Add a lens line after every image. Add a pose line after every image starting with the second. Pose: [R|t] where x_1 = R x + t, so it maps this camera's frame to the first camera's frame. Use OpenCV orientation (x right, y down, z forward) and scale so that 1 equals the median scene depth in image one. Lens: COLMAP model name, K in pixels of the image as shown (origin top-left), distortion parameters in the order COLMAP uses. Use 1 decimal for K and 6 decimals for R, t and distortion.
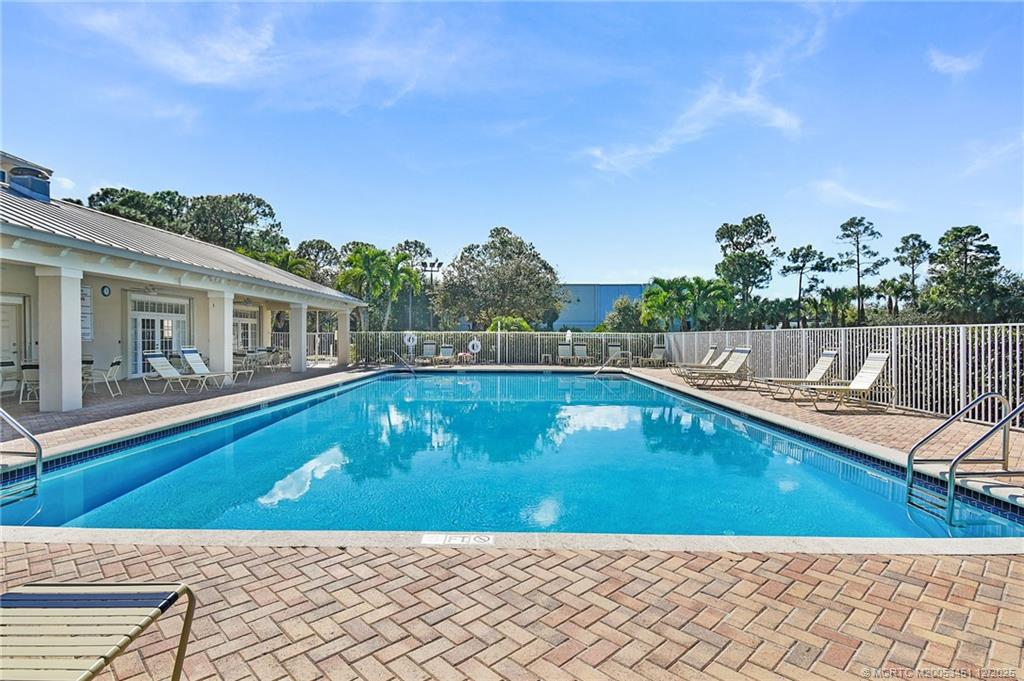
lens RADIAL K [[504.3, 0, 512.0], [0, 504.3, 340.5], [0, 0, 1]] dist [-0.000508, -0.000323]
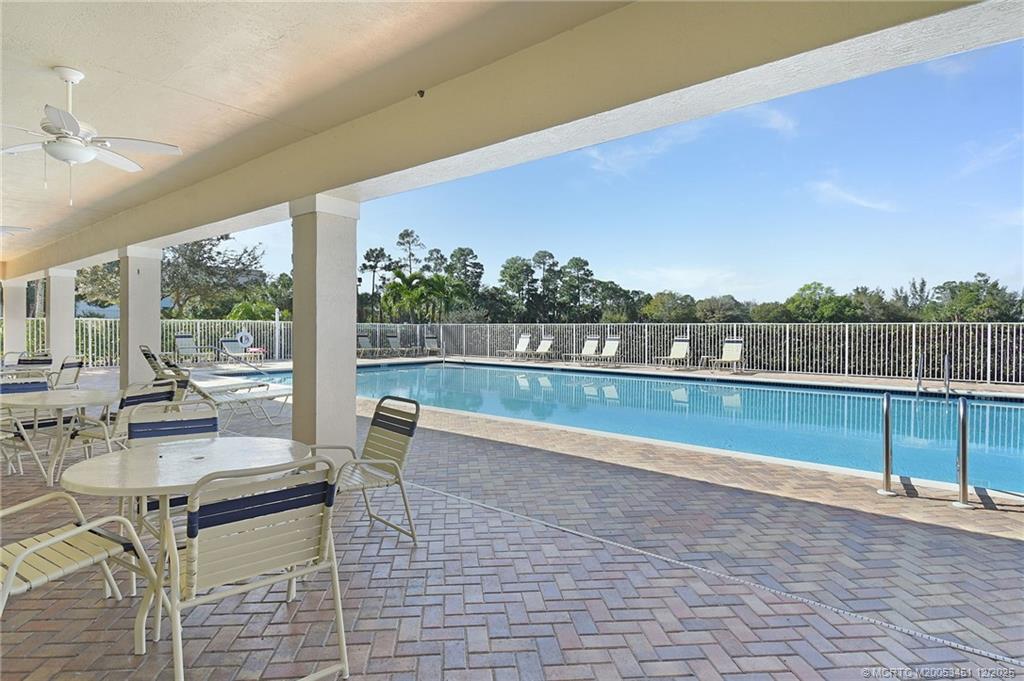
lens RADIAL K [[504.3, 0, 512.0], [0, 504.3, 340.5], [0, 0, 1]] dist [-0.000508, -0.000323]
pose [[0.616673, -0.015065, 0.787075, -0.135511], [-0.002452, 0.999775, 0.021058, -0.001692], [-0.787216, -0.014915, 0.616498, 0.046999]]
